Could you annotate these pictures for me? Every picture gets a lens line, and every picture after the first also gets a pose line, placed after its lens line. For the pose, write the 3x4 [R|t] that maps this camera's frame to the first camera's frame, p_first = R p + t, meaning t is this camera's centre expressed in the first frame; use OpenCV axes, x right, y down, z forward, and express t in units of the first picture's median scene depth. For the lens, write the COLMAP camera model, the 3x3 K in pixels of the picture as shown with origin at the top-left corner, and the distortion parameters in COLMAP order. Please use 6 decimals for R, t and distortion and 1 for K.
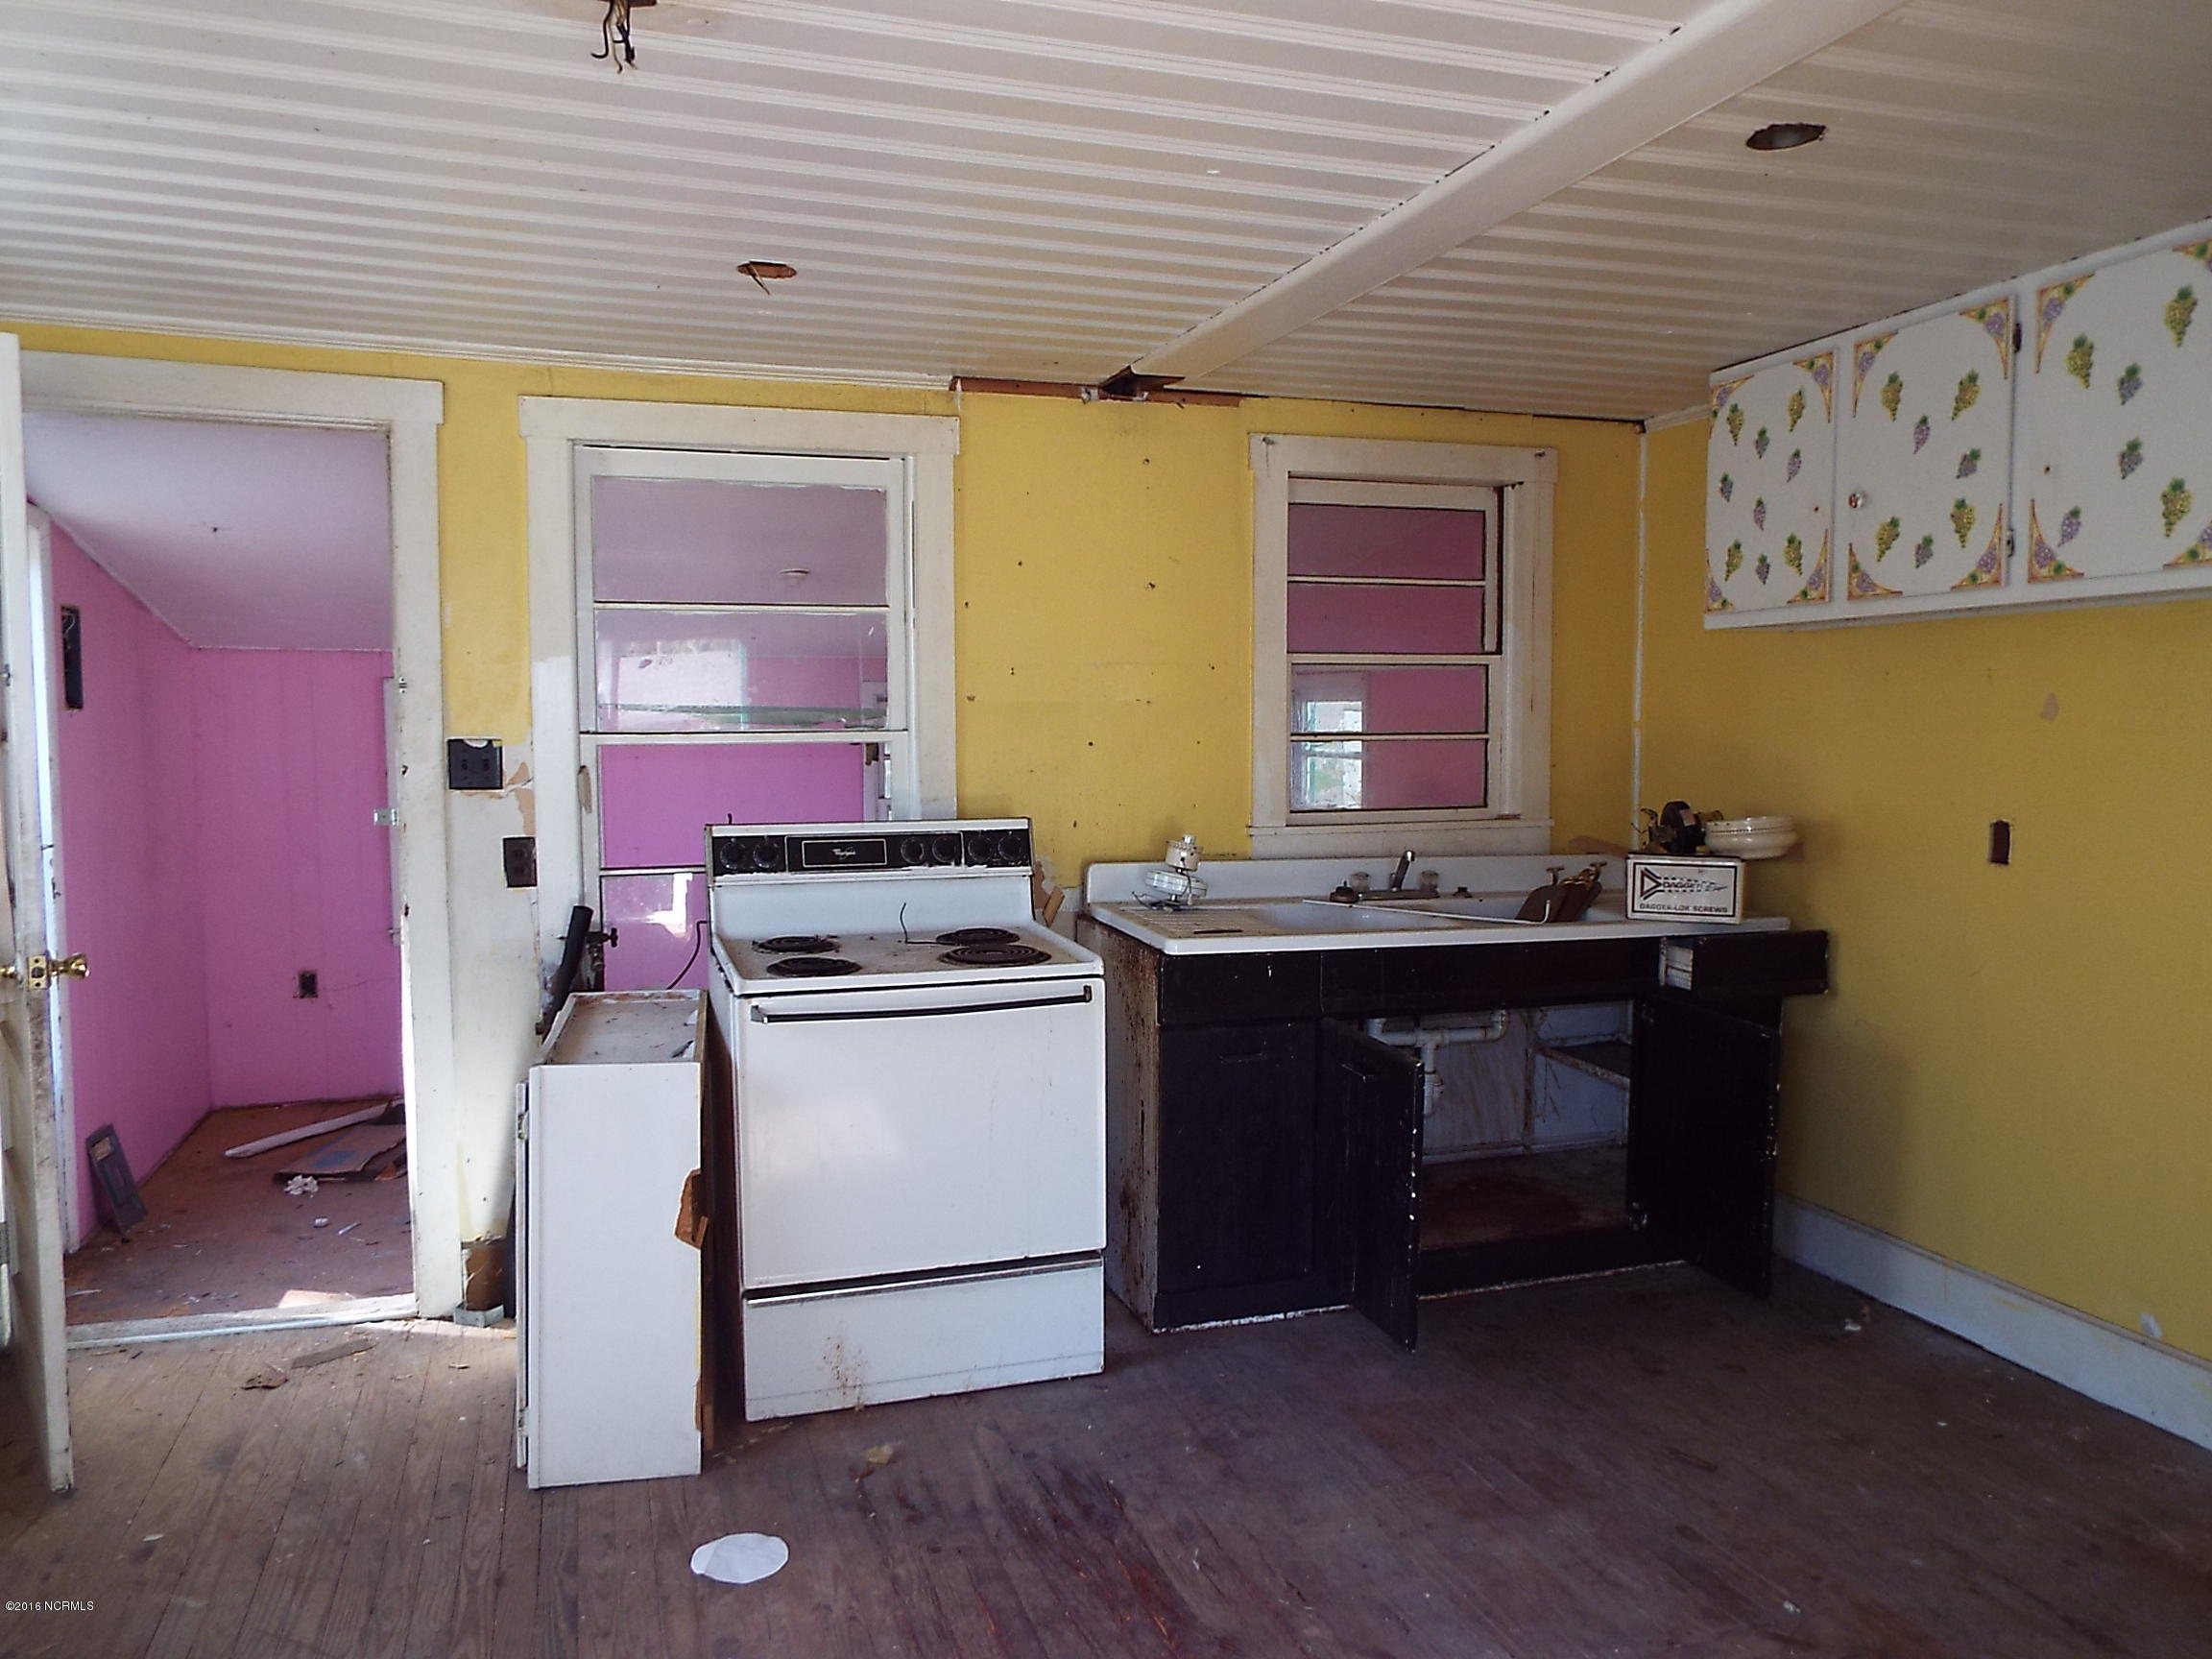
lens RADIAL K [[1592.8, 0, 1128.7], [0, 1592.8, 841.0], [0, 0, 1]] dist [-0.020835, 0.005988]
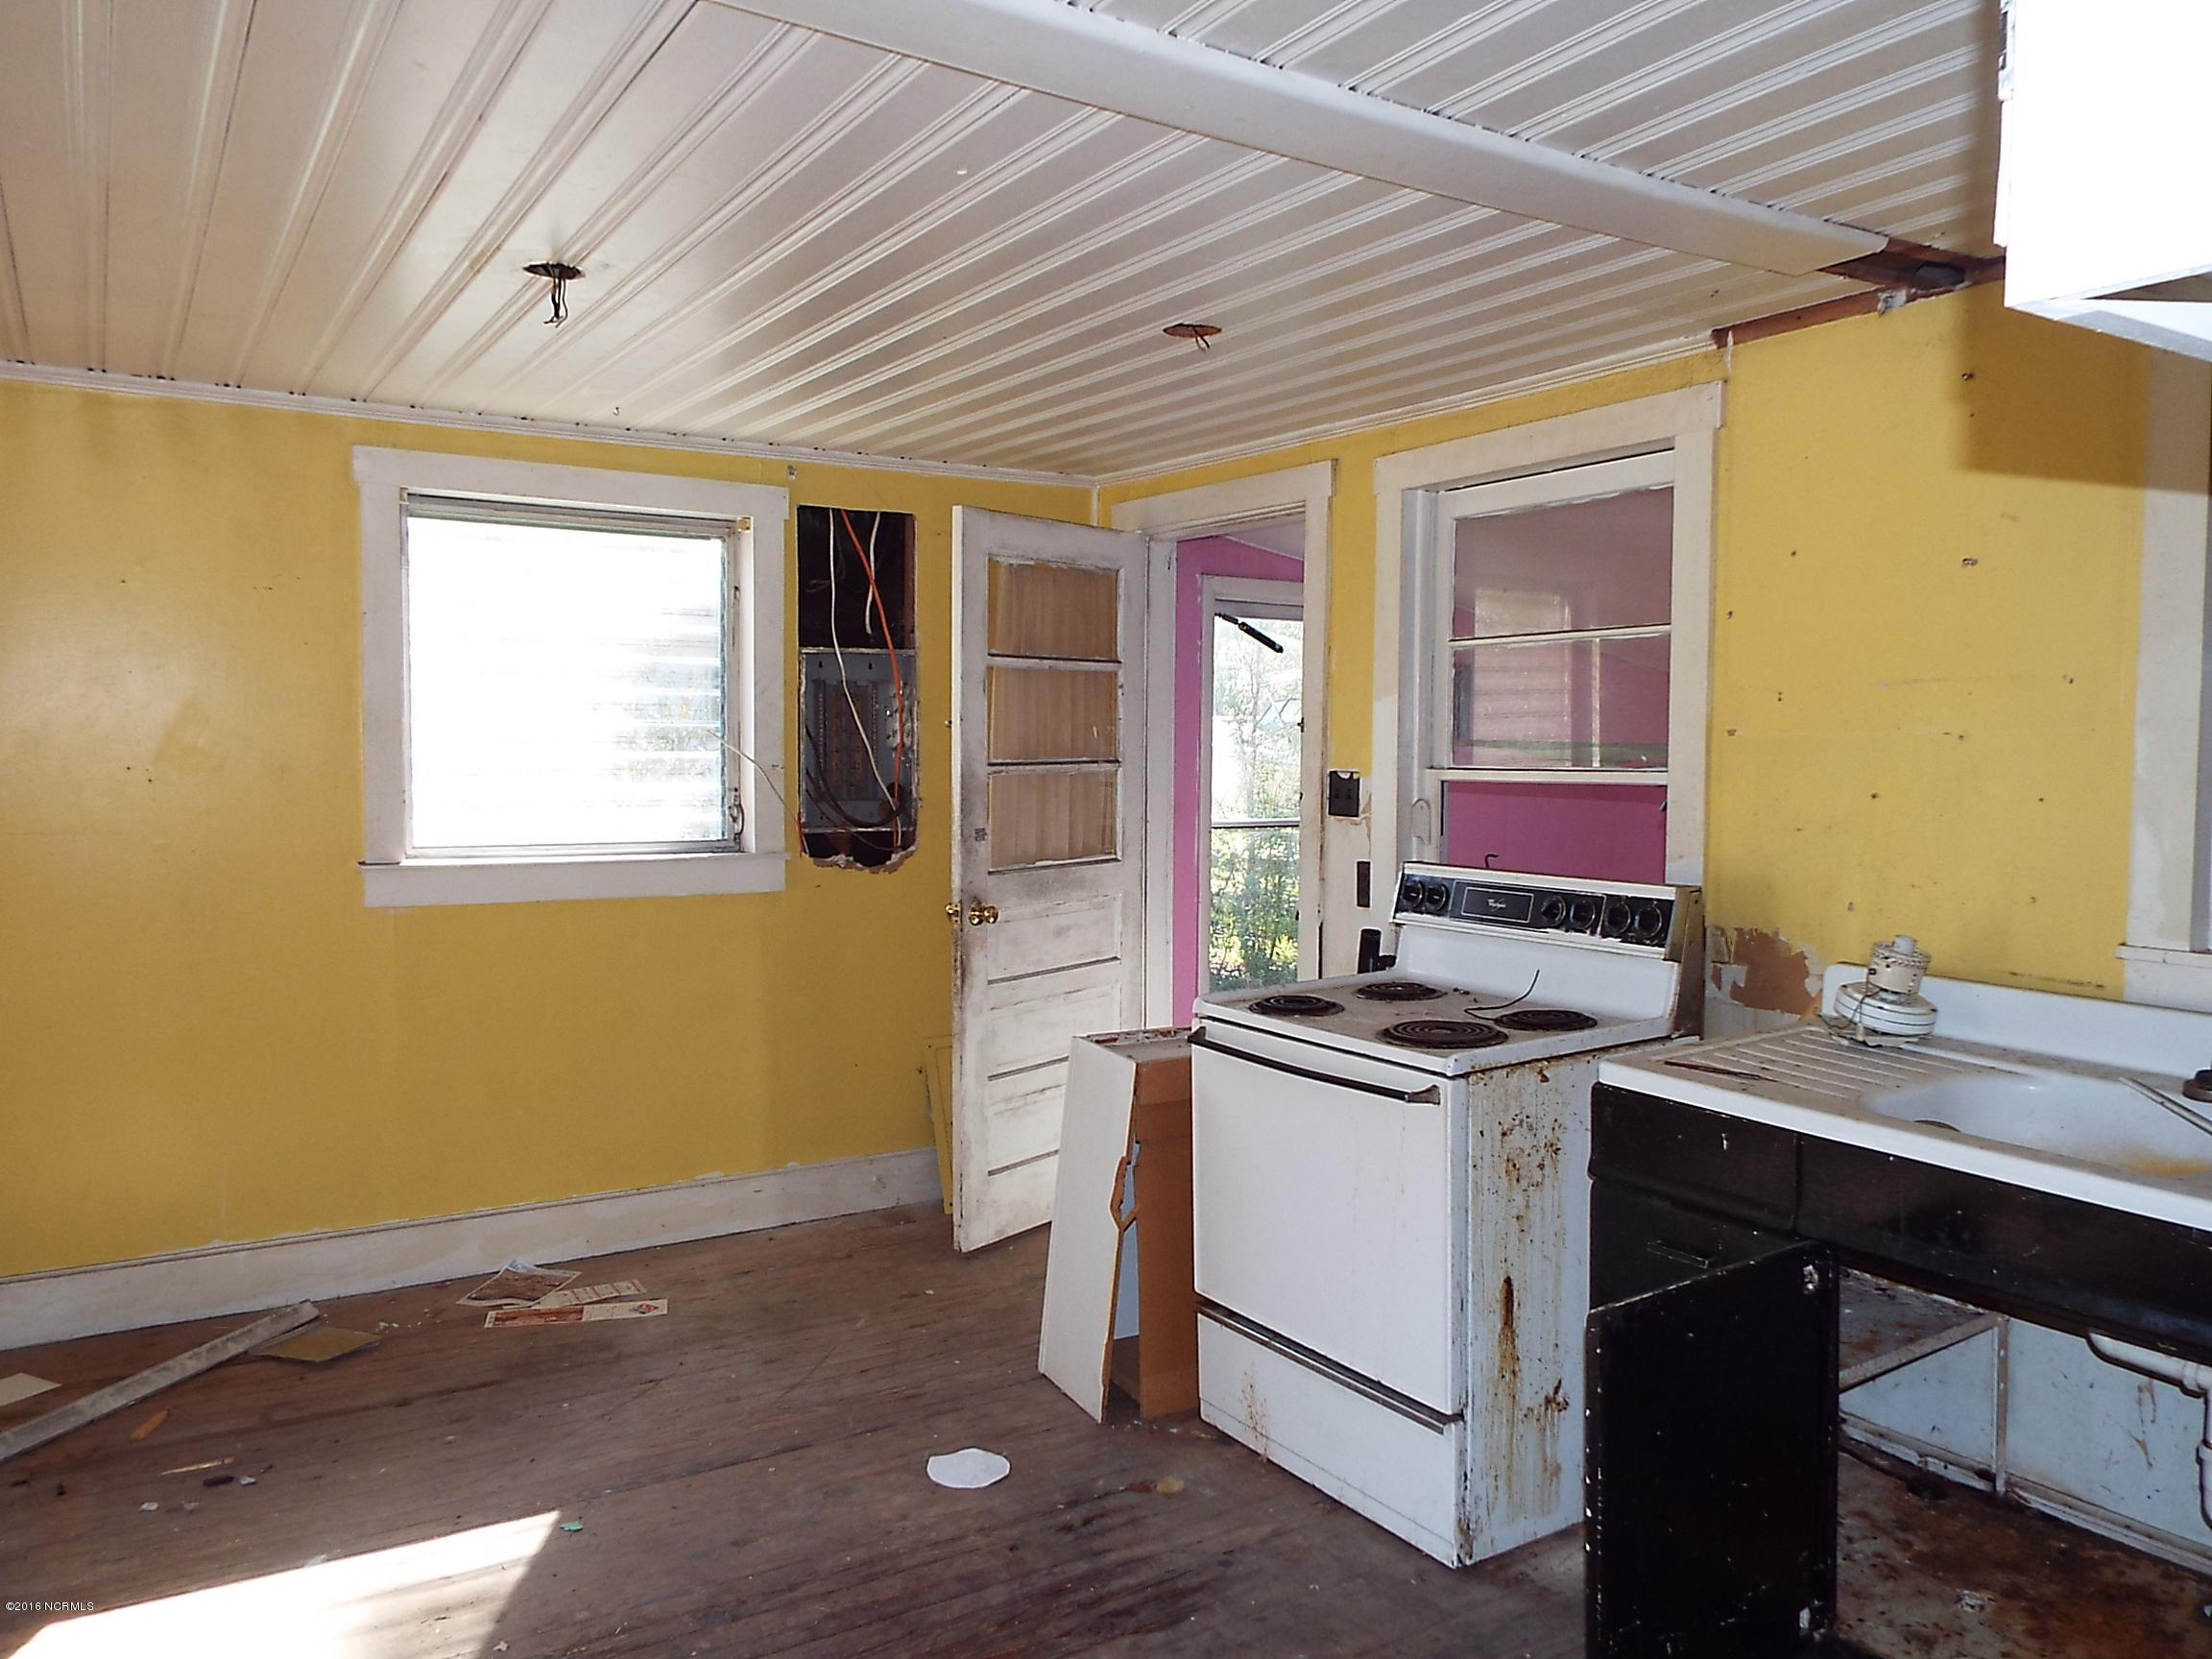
lens RADIAL K [[1592.8, 0, 1128.7], [0, 1592.8, 841.0], [0, 0, 1]] dist [-0.020835, 0.005988]
pose [[0.244588, 0.061372, -0.967683, 0.716598], [-0.076961, 0.996075, 0.043721, -0.057761], [0.966568, 0.063780, 0.248351, 0.634046]]
